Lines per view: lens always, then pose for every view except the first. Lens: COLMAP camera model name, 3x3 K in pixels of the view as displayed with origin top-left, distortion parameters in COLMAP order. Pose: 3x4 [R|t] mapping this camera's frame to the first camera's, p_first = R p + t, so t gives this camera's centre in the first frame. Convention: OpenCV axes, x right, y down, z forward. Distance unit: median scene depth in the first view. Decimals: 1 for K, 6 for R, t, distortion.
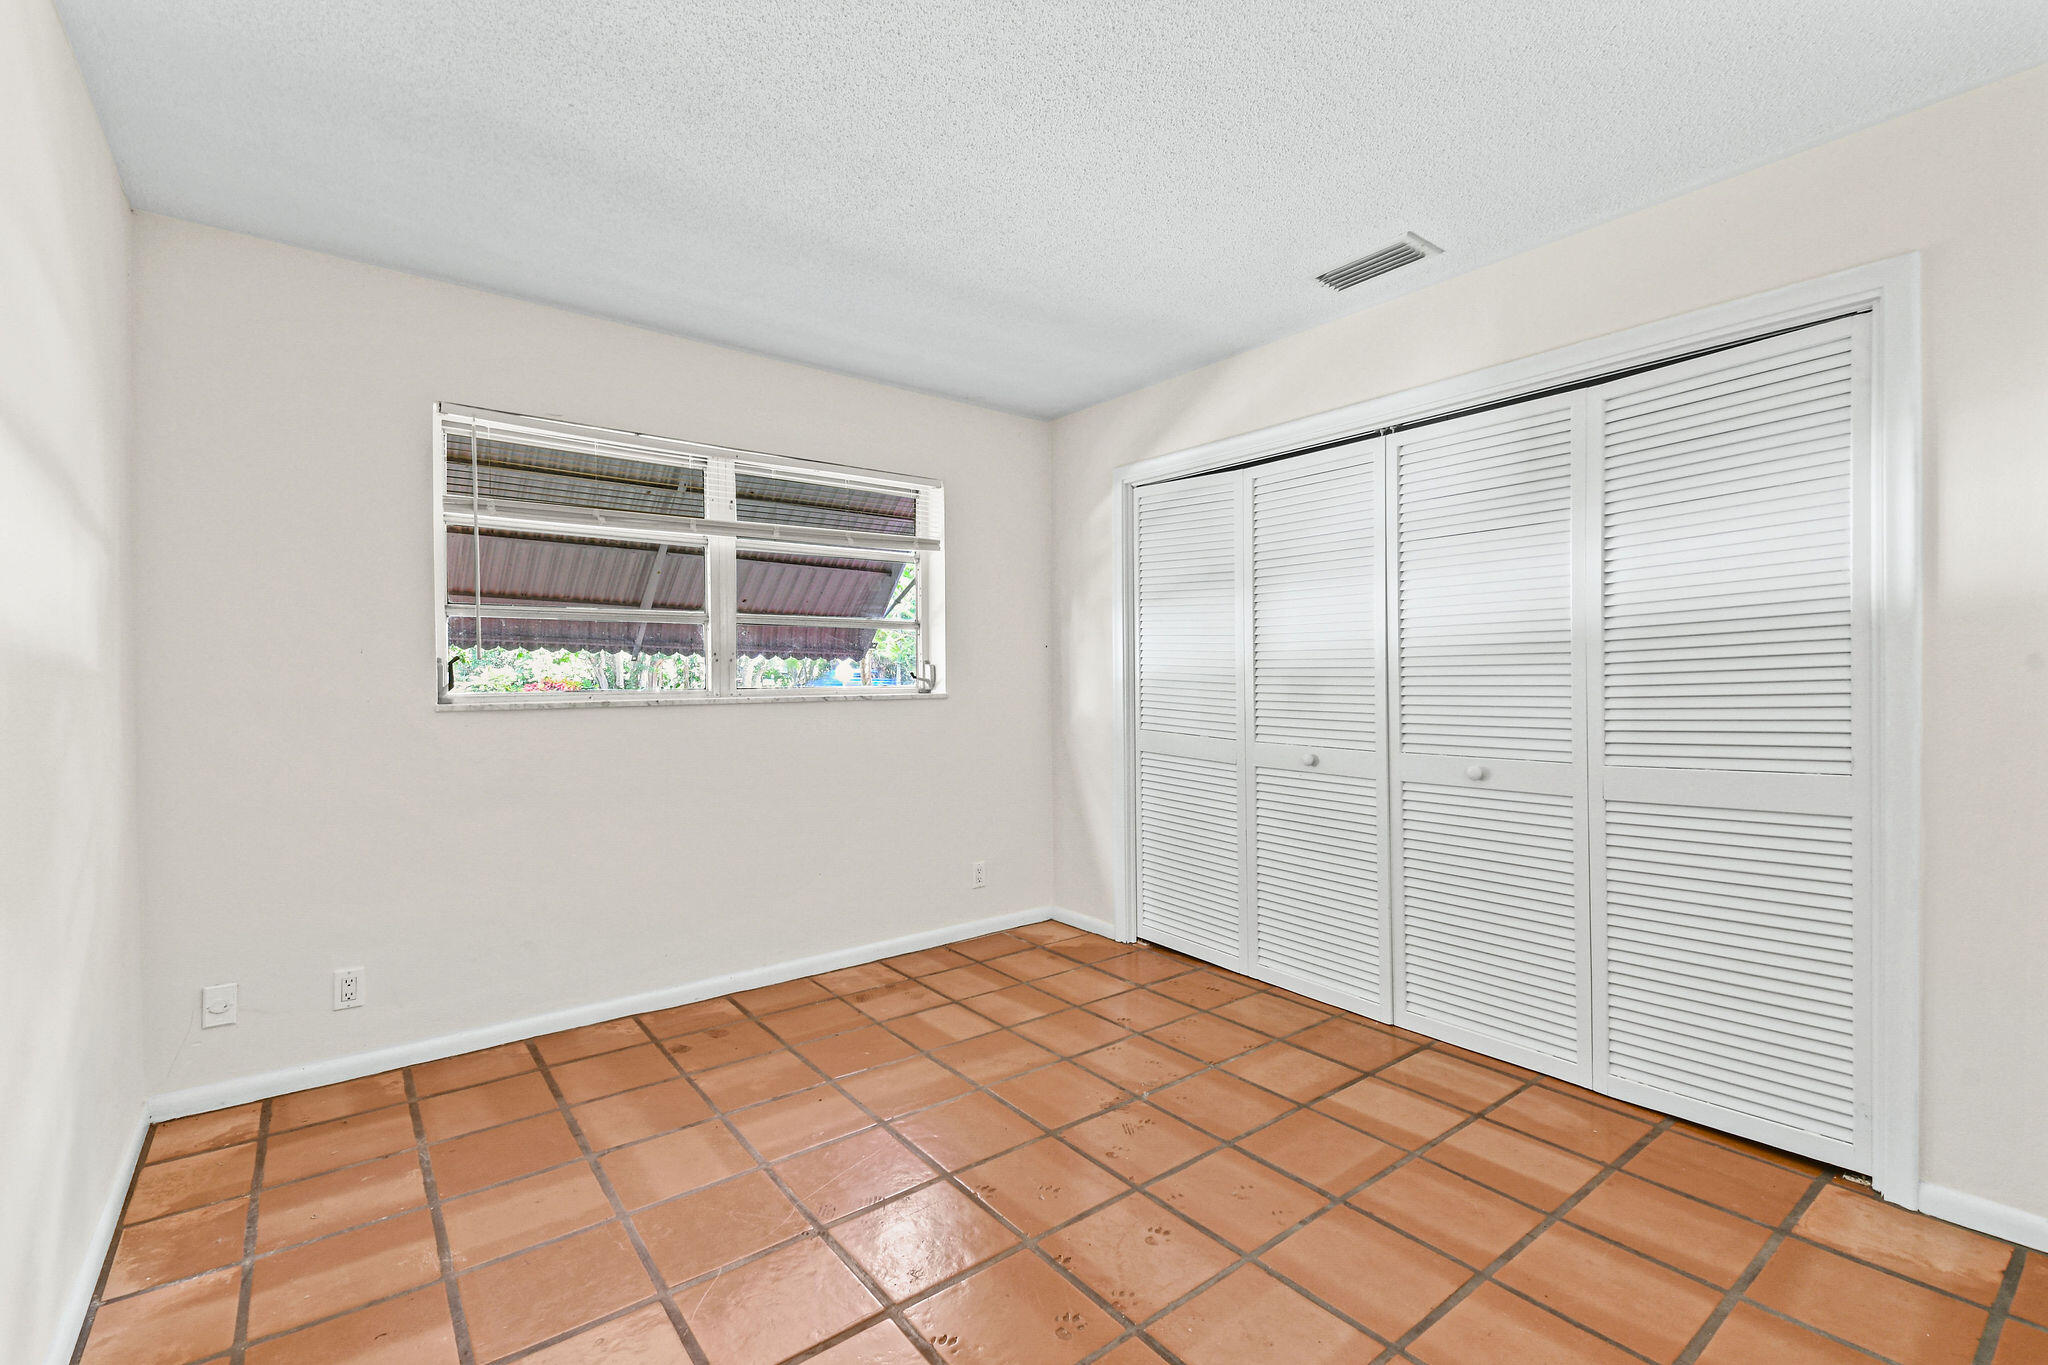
lens RADIAL K [[925.3, 0, 1030.5], [0, 925.3, 682.5], [0, 0, 1]] dist [0.021466, -0.006353]
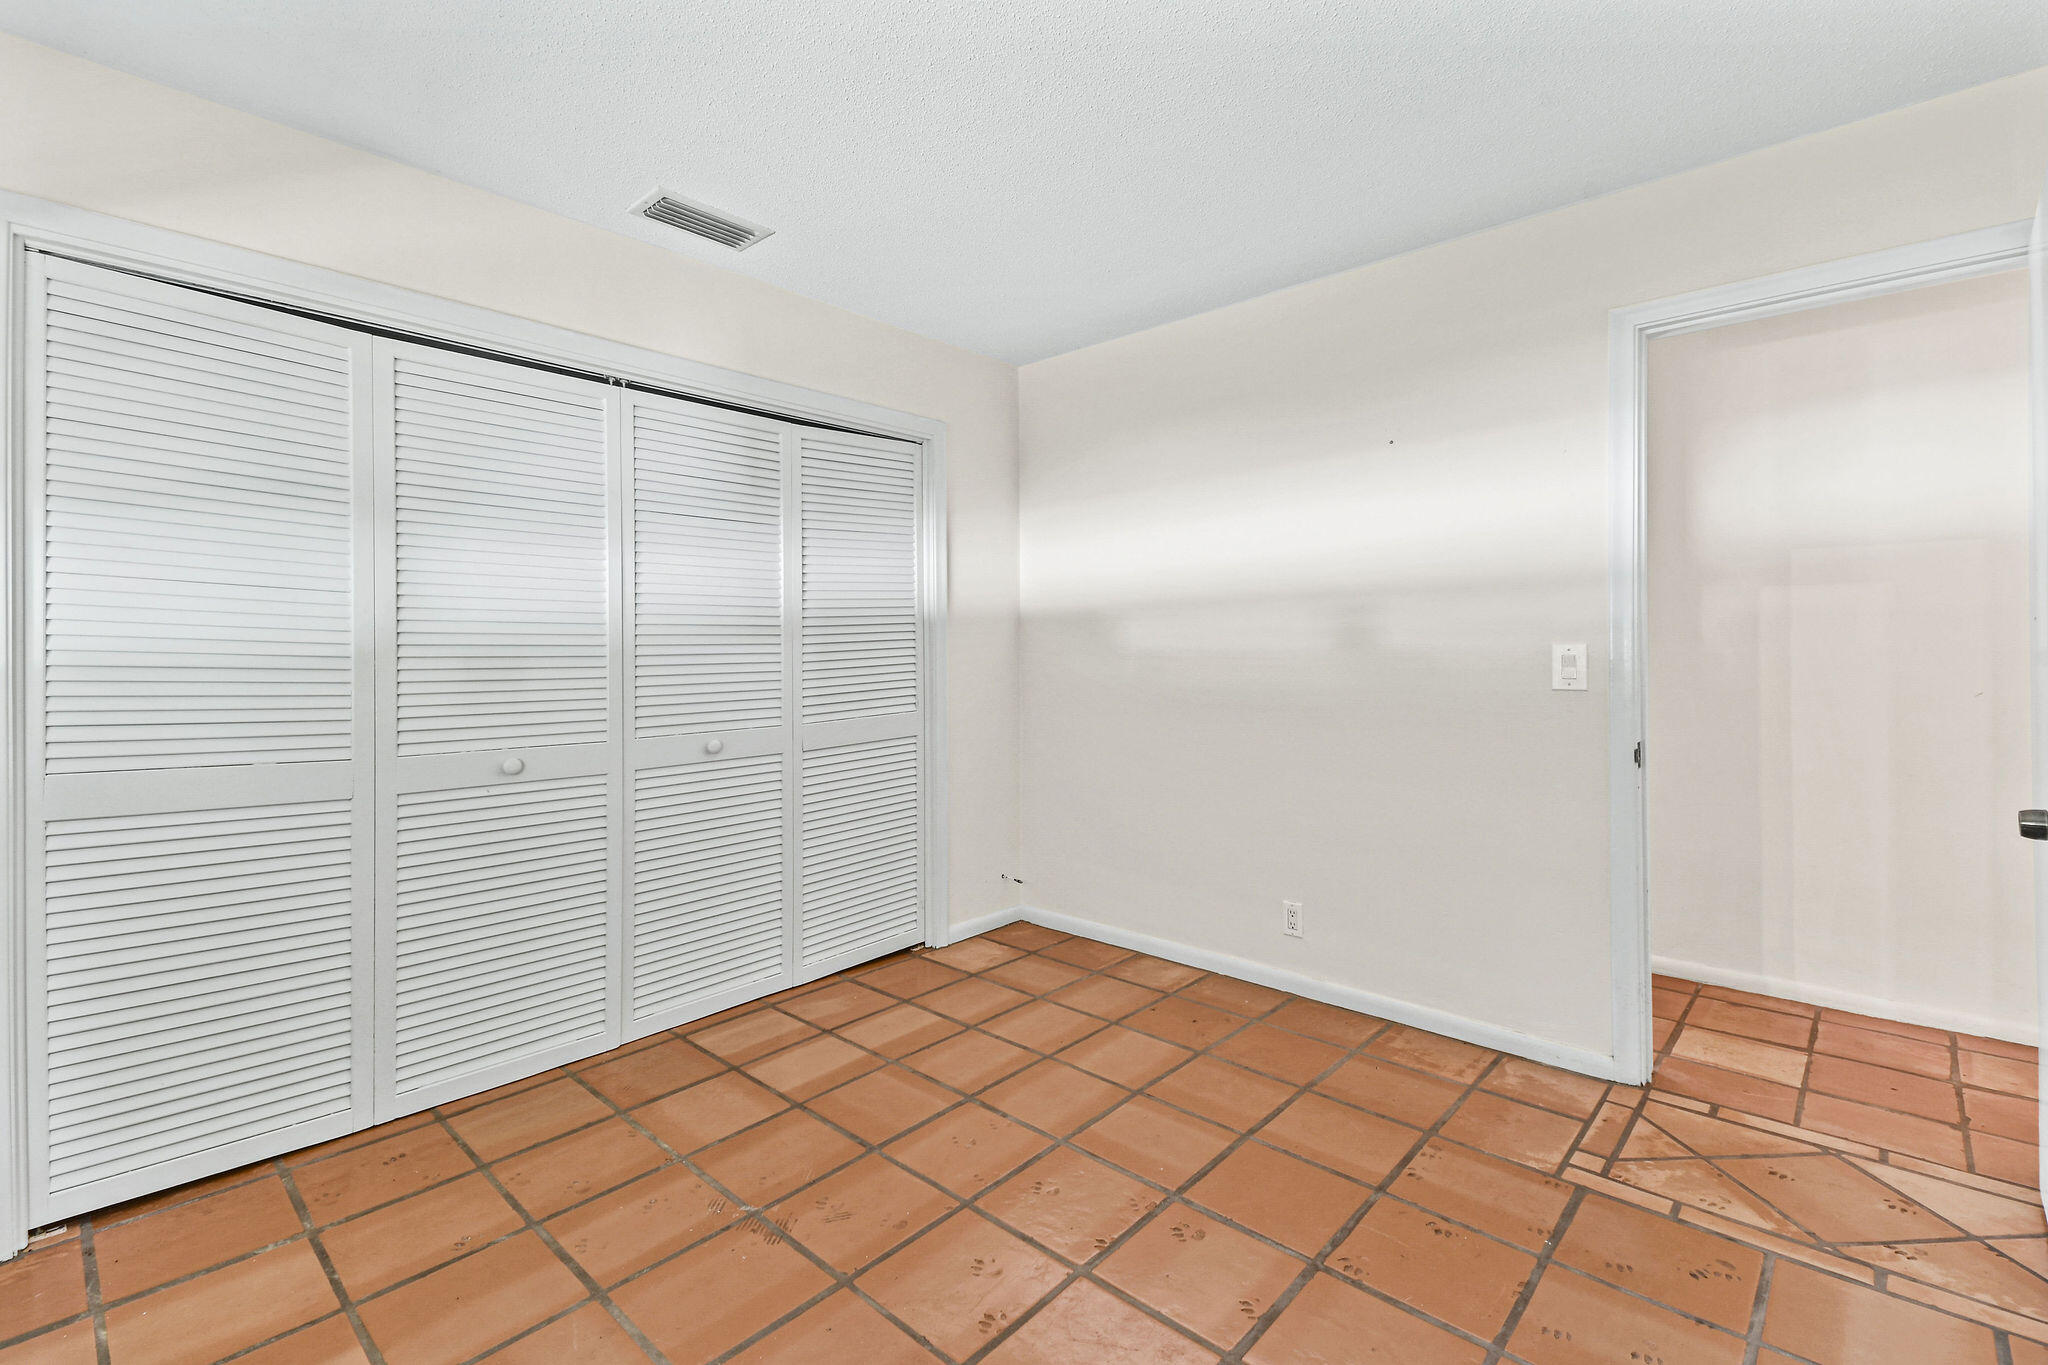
lens RADIAL K [[925.3, 0, 1036.0], [0, 925.3, 652.3], [0, 0, 1]] dist [0.021466, -0.006353]
pose [[-0.204397, 0.004773, 0.978876, -0.646546], [0.018044, 0.999837, -0.001107, -0.002057], [-0.978722, 0.017437, -0.204450, 0.888951]]
